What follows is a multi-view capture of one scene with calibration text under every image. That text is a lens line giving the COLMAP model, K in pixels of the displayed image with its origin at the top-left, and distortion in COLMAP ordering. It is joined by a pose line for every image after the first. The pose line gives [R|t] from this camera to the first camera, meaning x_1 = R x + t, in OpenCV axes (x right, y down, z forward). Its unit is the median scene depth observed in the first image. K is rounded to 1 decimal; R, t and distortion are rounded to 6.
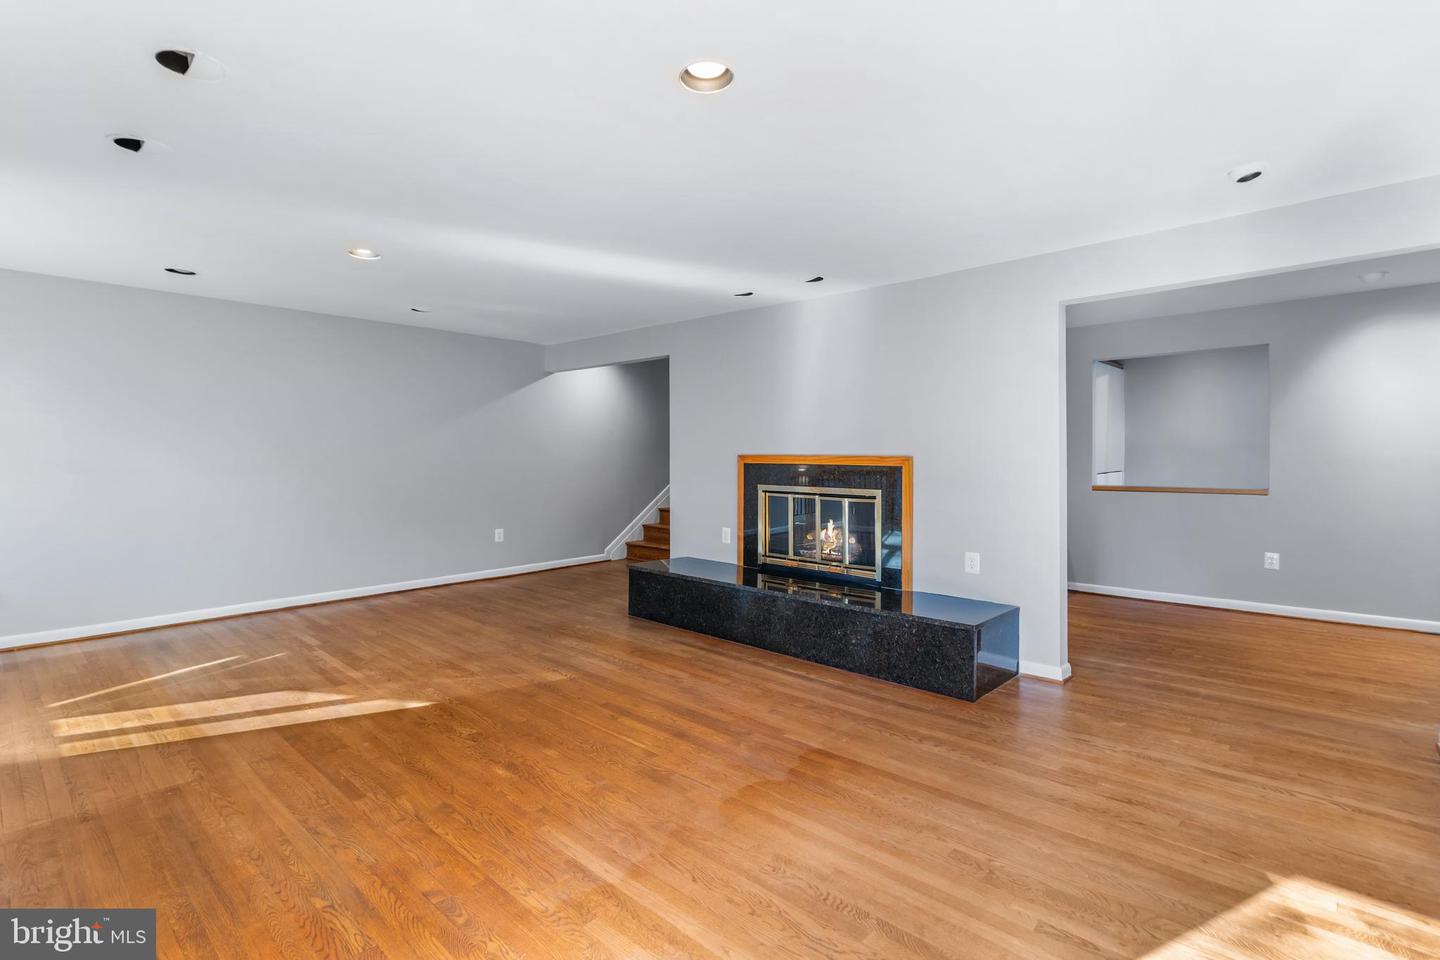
lens RADIAL K [[669.0, 0, 719.4], [0, 669.0, 438.8], [0, 0, 1]] dist [0.002167, 0.000220]
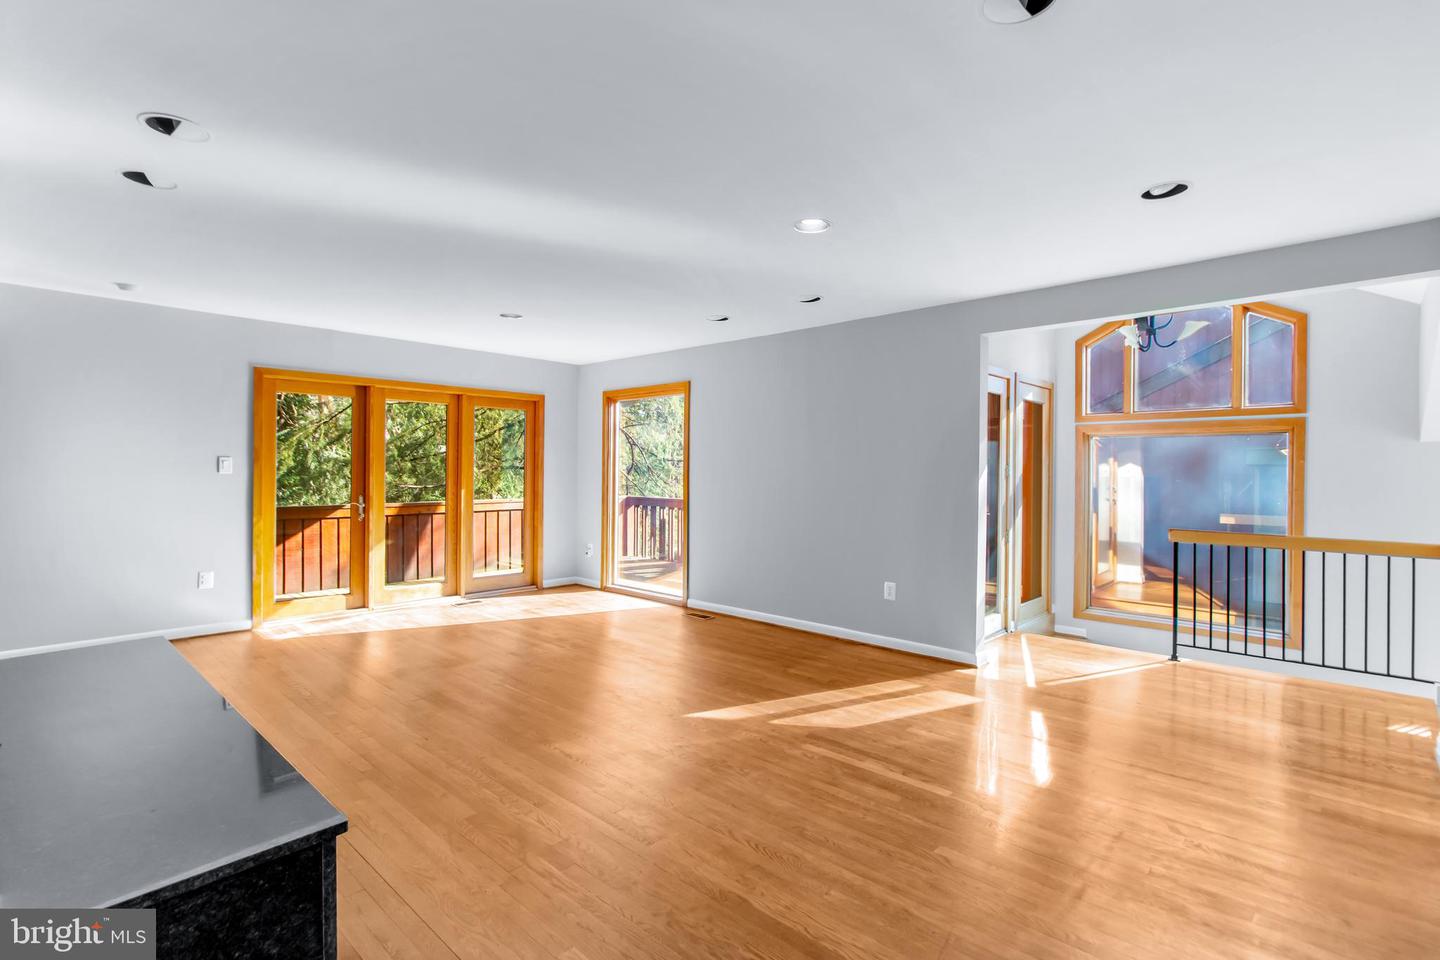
lens RADIAL K [[681.8, 0, 720.0], [0, 681.8, 480.0], [0, 0, 1]] dist [-0.002233, -0.000329]
pose [[-0.999354, -0.007424, 0.035176, -0.398407], [-0.007936, 0.999864, -0.014449, 0.036397], [-0.035063, -0.014719, -0.999277, 1.594641]]
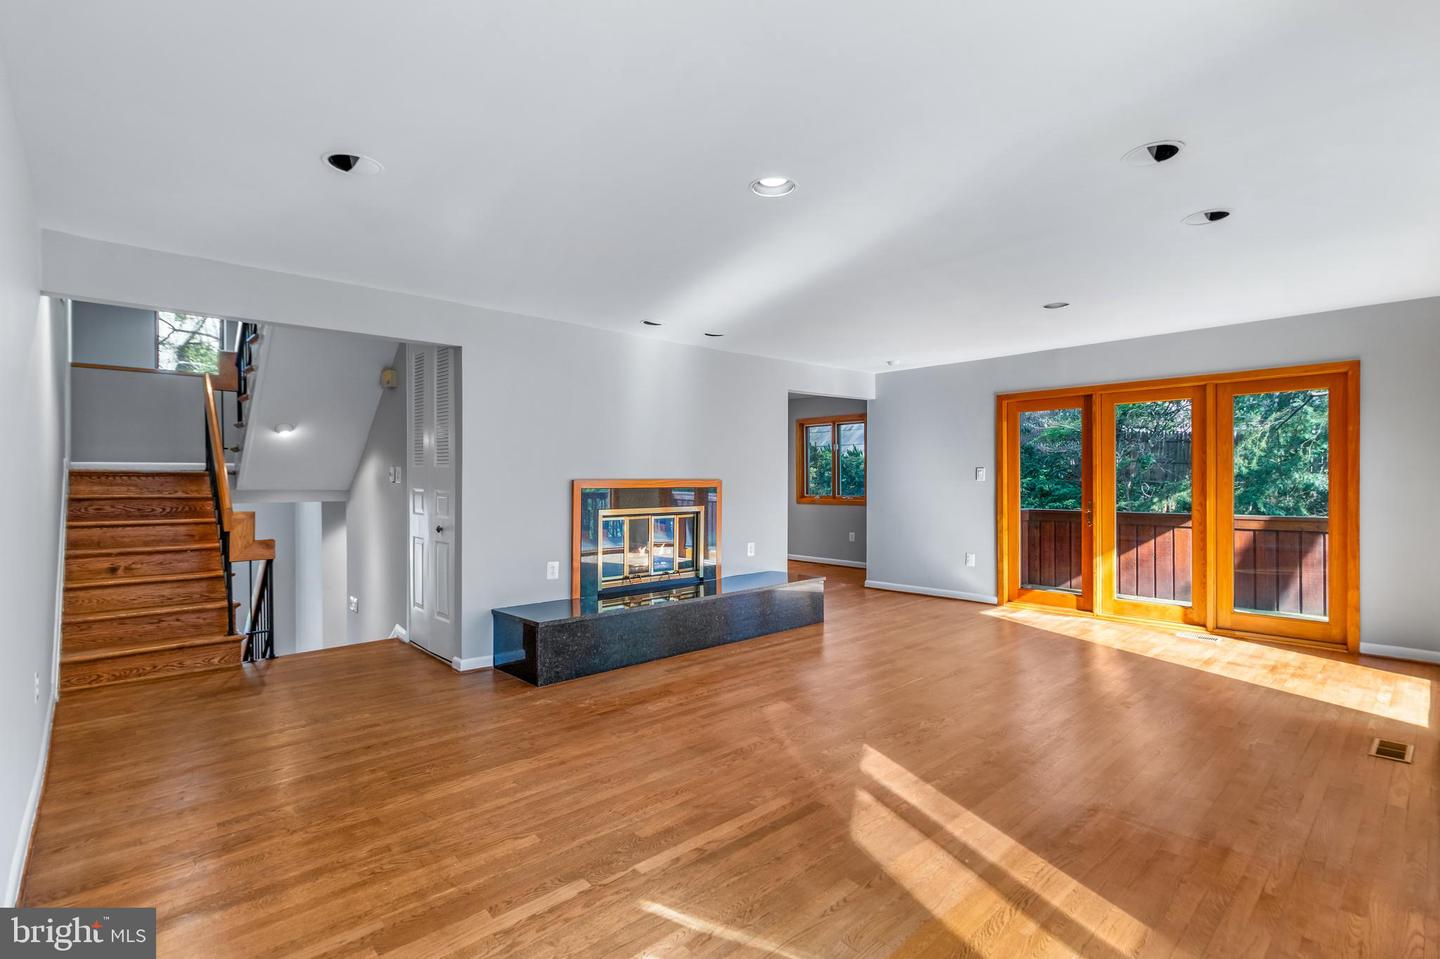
lens RADIAL K [[666.2, 0, 720.0], [0, 666.2, 479.5], [0, 0, 1]] dist [0.001771, 0.000046]
pose [[0.100325, -0.004011, 0.994947, -1.067993], [-0.023092, 0.999713, 0.006359, 0.016395], [-0.994687, -0.023613, 0.100203, 0.868271]]
